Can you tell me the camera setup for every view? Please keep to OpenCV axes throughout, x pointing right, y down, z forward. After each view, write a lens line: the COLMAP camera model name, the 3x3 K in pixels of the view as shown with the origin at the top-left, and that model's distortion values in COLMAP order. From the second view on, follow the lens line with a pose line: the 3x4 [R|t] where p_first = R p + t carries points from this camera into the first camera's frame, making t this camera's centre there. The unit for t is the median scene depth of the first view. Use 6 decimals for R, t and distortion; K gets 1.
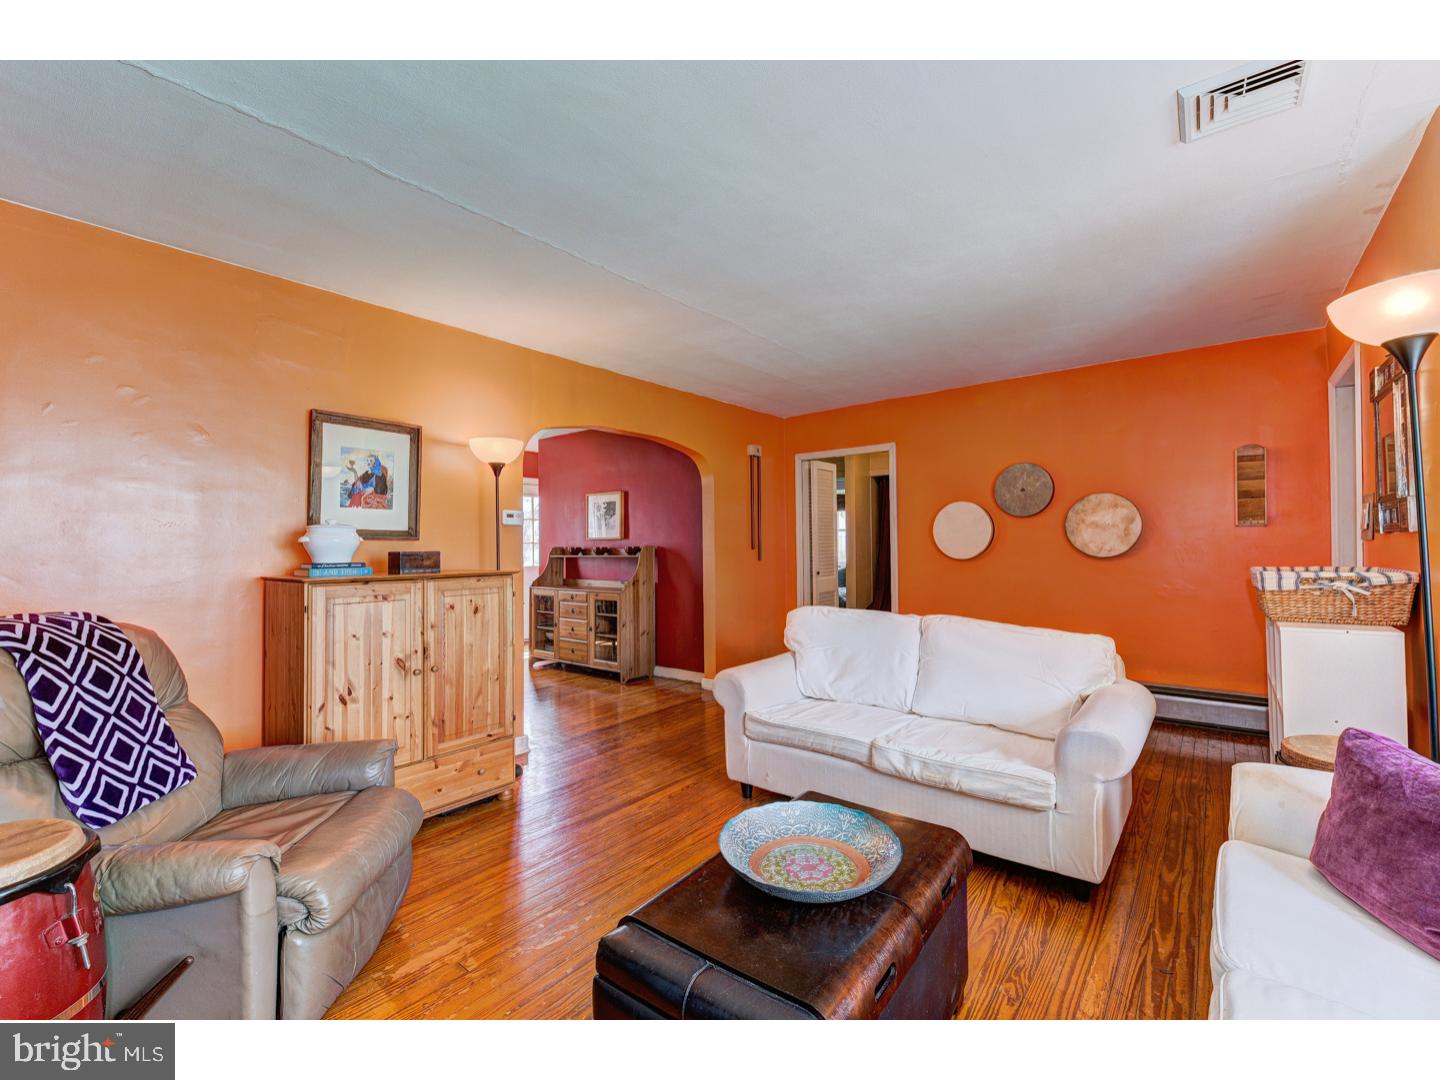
lens RADIAL K [[617.8, 0, 727.8], [0, 617.8, 540.4], [0, 0, 1]] dist [0.006810, -0.000320]
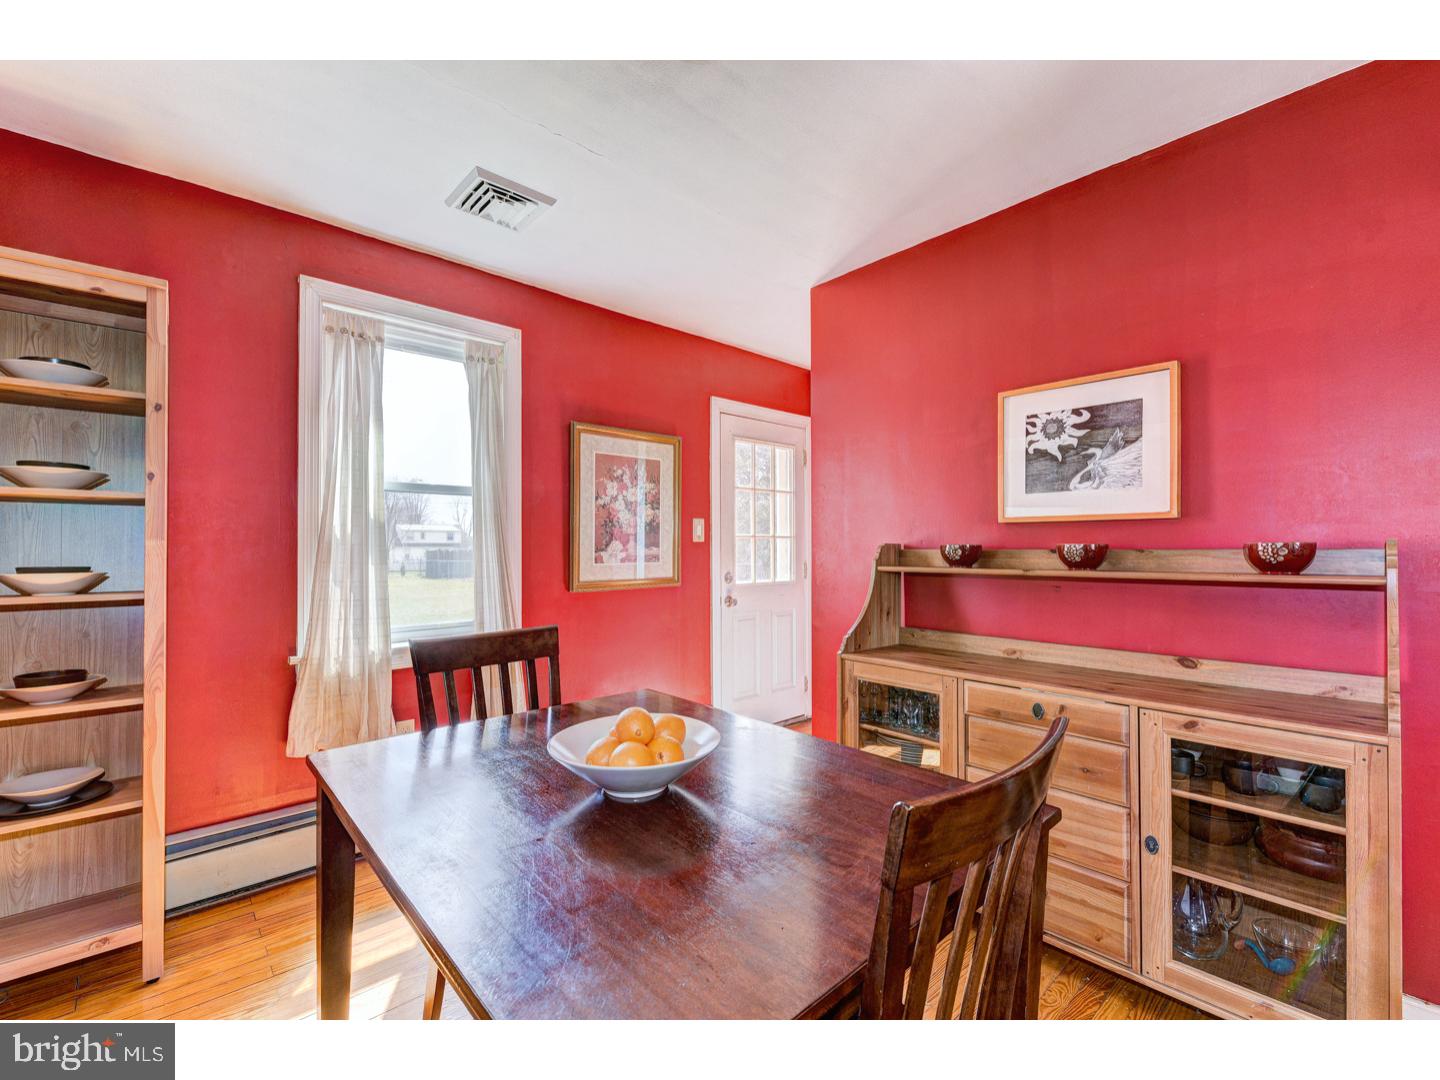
lens RADIAL K [[617.8, 0, 727.8], [0, 617.8, 540.4], [0, 0, 1]] dist [0.006810, -0.000320]
pose [[0.988747, 0.004921, -0.149518, -0.676305], [-0.005899, 0.999964, -0.006101, 0.024345], [0.149483, 0.006914, 0.988740, 1.301513]]
